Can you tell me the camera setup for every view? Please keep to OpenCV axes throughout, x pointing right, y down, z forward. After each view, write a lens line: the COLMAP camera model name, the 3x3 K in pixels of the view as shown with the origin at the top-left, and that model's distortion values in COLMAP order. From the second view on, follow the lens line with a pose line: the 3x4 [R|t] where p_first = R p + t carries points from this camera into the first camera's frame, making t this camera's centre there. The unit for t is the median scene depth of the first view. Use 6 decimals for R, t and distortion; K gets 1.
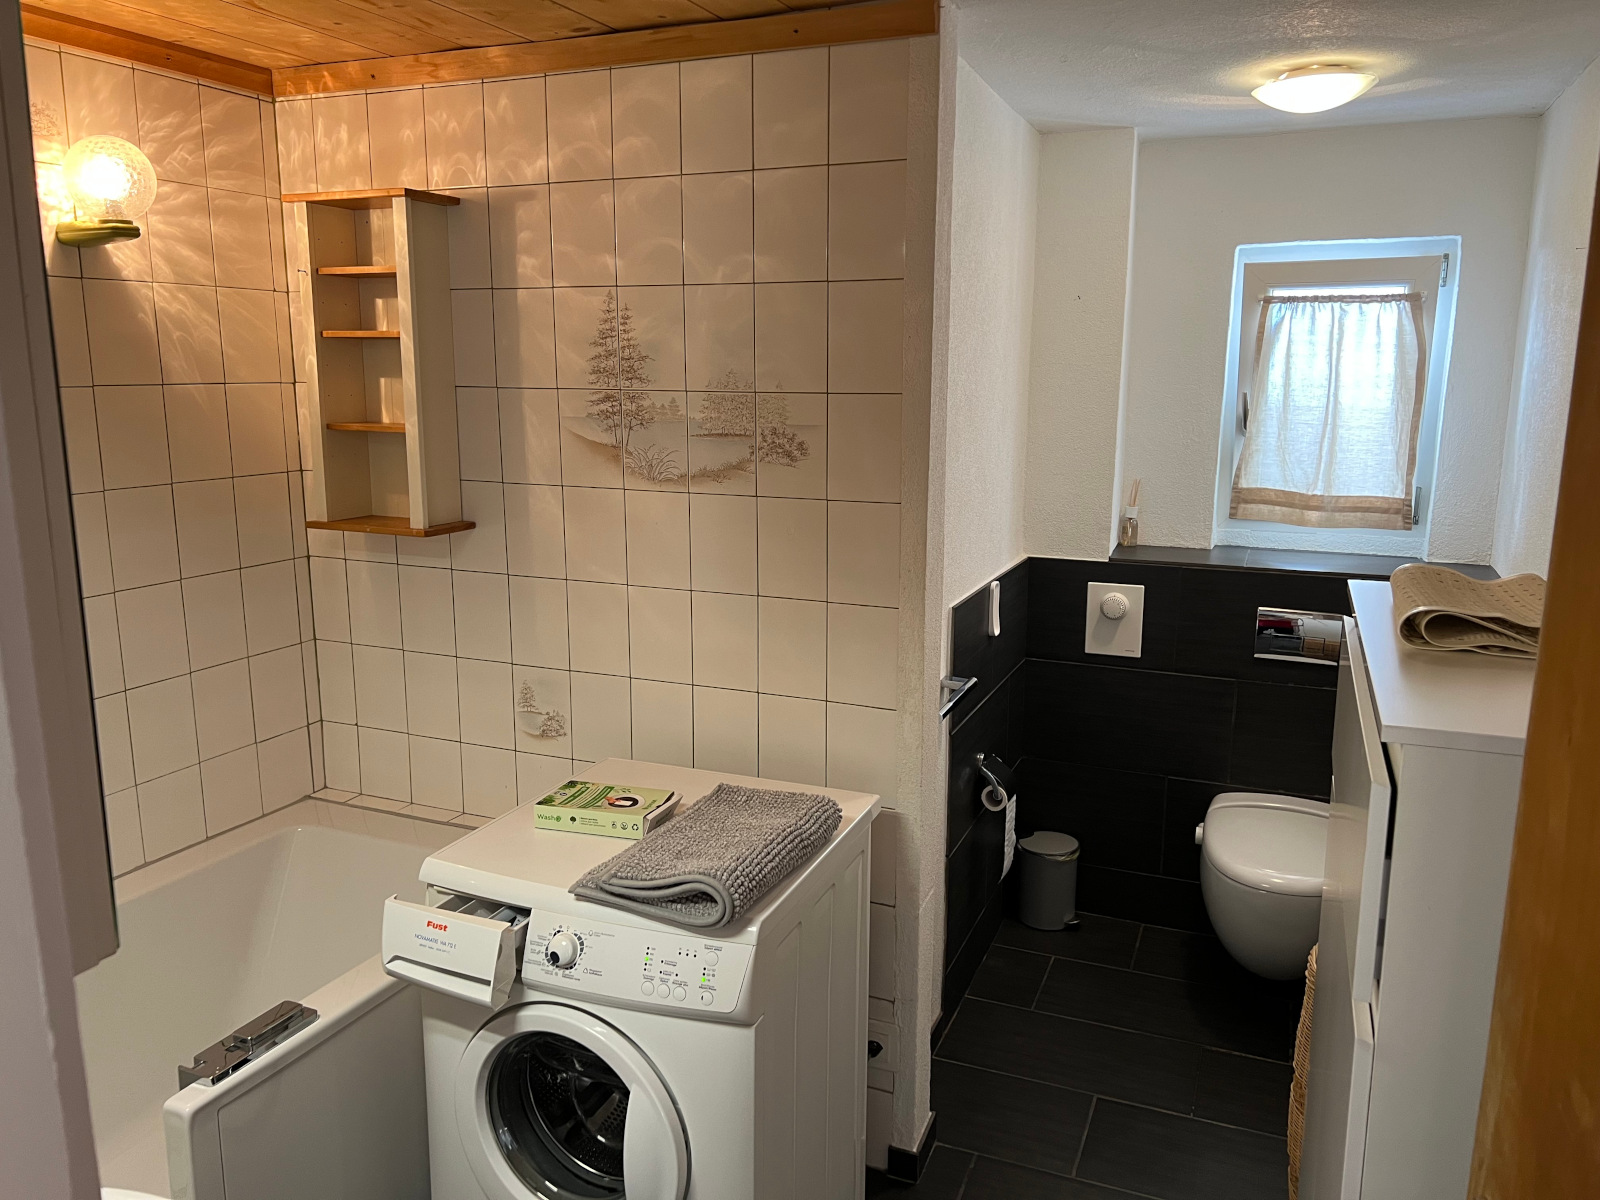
lens RADIAL K [[1201.5, 0, 799.9], [0, 1201.5, 597.2], [0, 0, 1]] dist [0.064889, -0.070641]
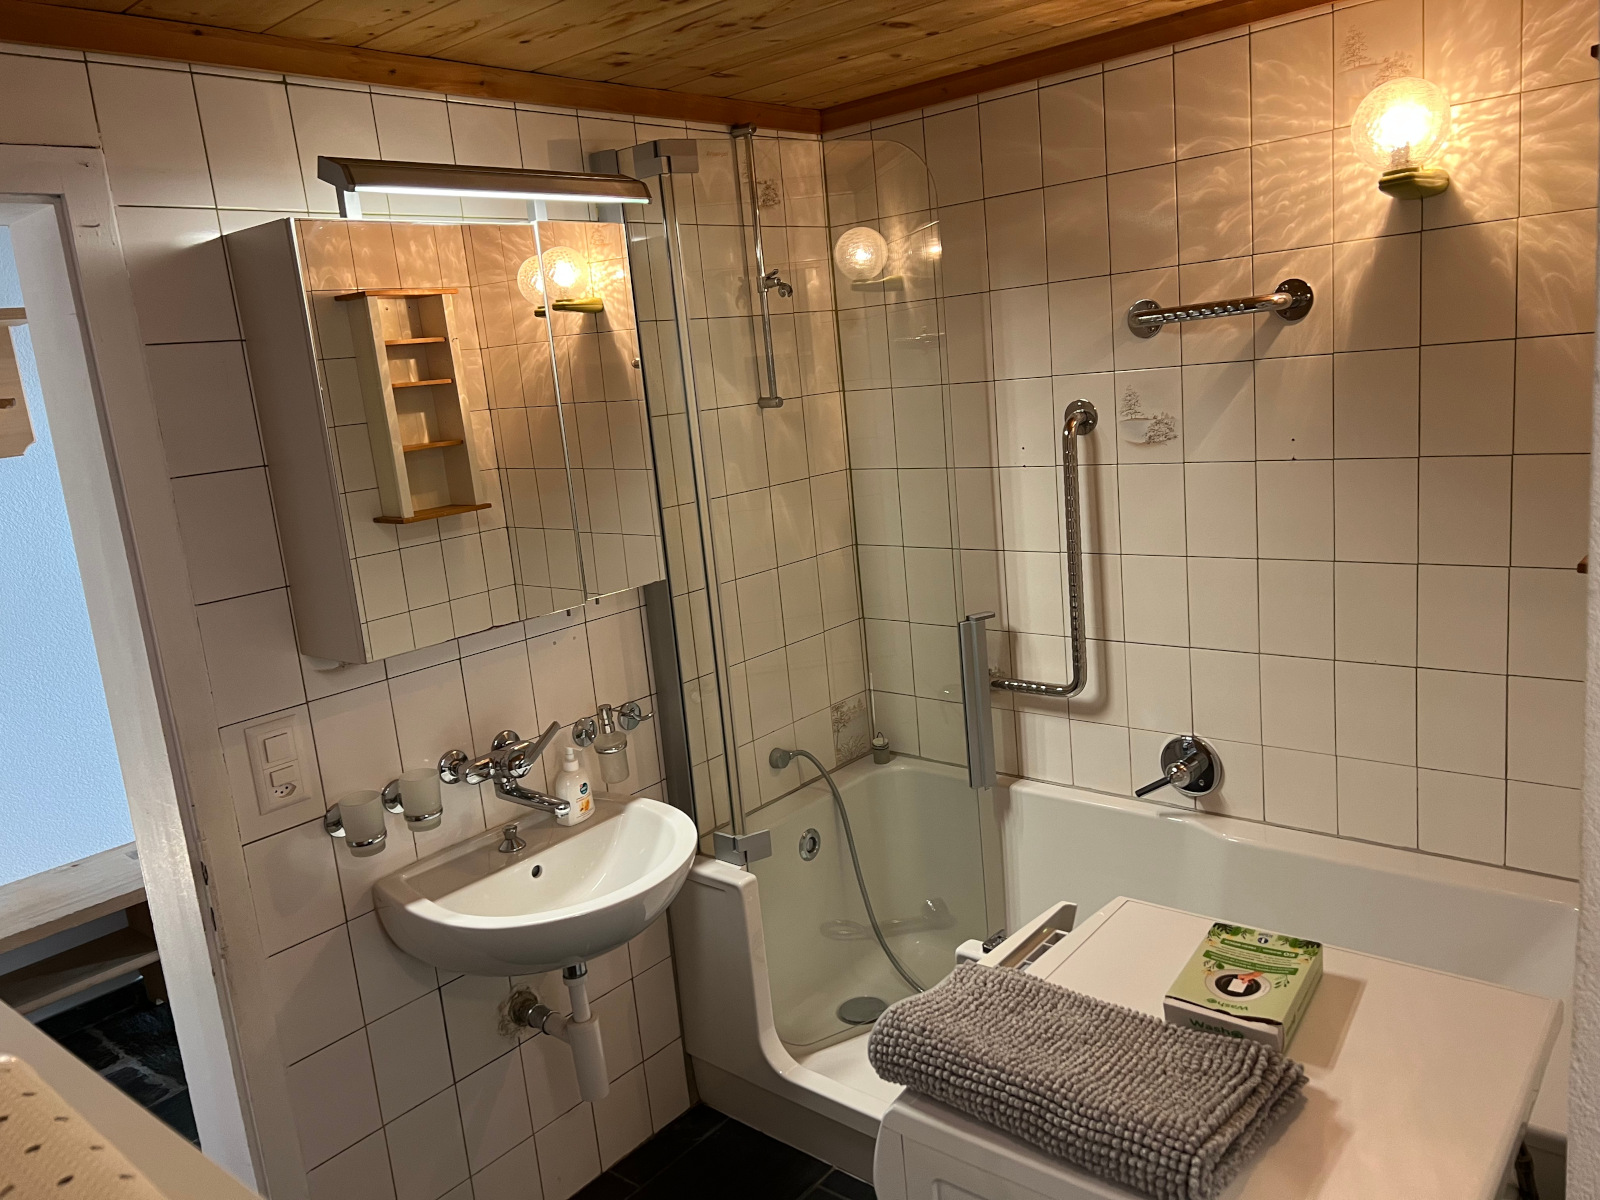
lens RADIAL K [[1201.5, 0, 801.1], [0, 1201.5, 597.3], [0, 0, 1]] dist [0.064889, -0.070641]
pose [[-0.300391, 0.215377, -0.929181, 0.464414], [-0.086993, 0.963926, 0.251554, -0.174226], [0.949841, 0.156397, -0.270819, 0.798222]]
